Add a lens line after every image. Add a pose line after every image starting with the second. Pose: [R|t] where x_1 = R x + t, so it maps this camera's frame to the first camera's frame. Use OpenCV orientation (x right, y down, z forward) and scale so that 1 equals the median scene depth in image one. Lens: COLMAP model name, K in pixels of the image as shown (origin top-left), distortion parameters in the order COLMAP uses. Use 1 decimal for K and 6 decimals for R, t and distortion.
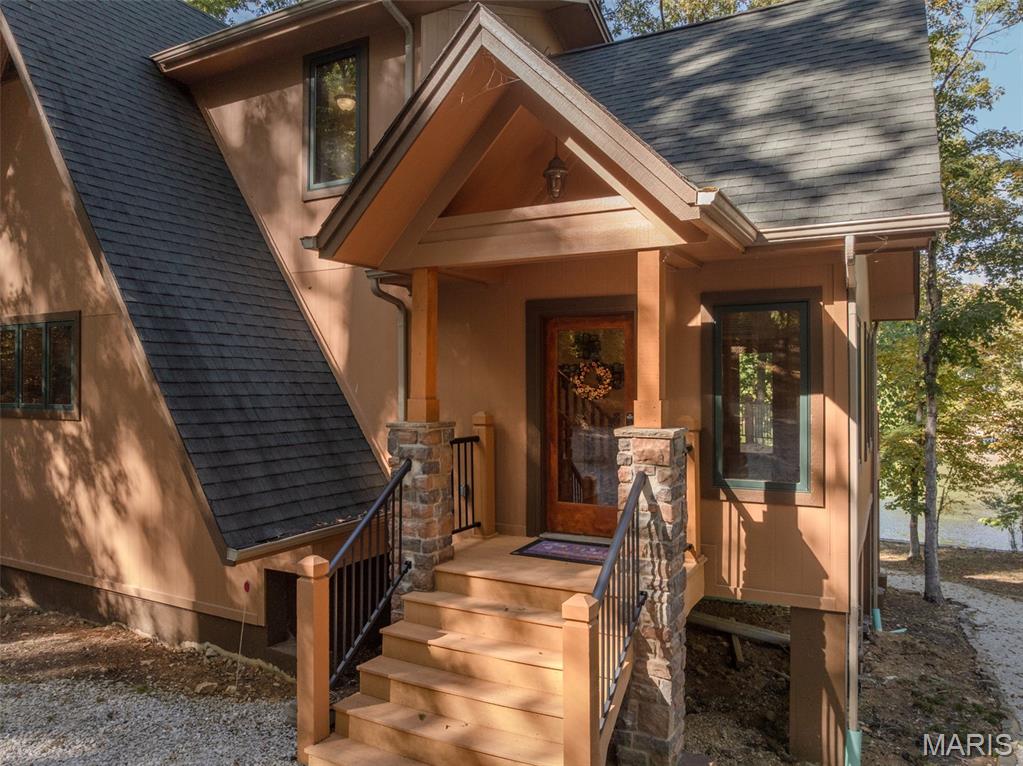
lens RADIAL K [[720.8, 0, 511.5], [0, 720.8, 383.0], [0, 0, 1]] dist [-0.023386, -0.003184]
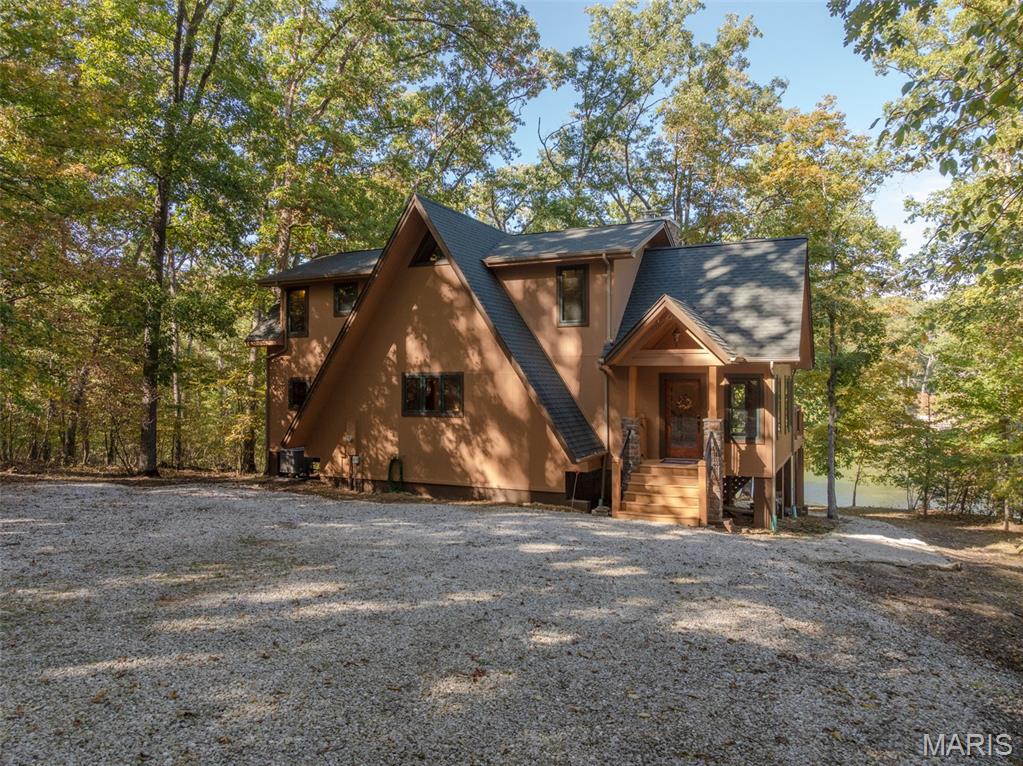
lens RADIAL K [[729.0, 0, 511.5], [0, 729.0, 383.0], [0, 0, 1]] dist [-0.004672, -0.008670]
pose [[0.998472, 0.001268, 0.055252, -0.641873], [-0.001279, 0.999999, 0.000165, -0.071760], [-0.055252, -0.000235, 0.998472, -1.610733]]
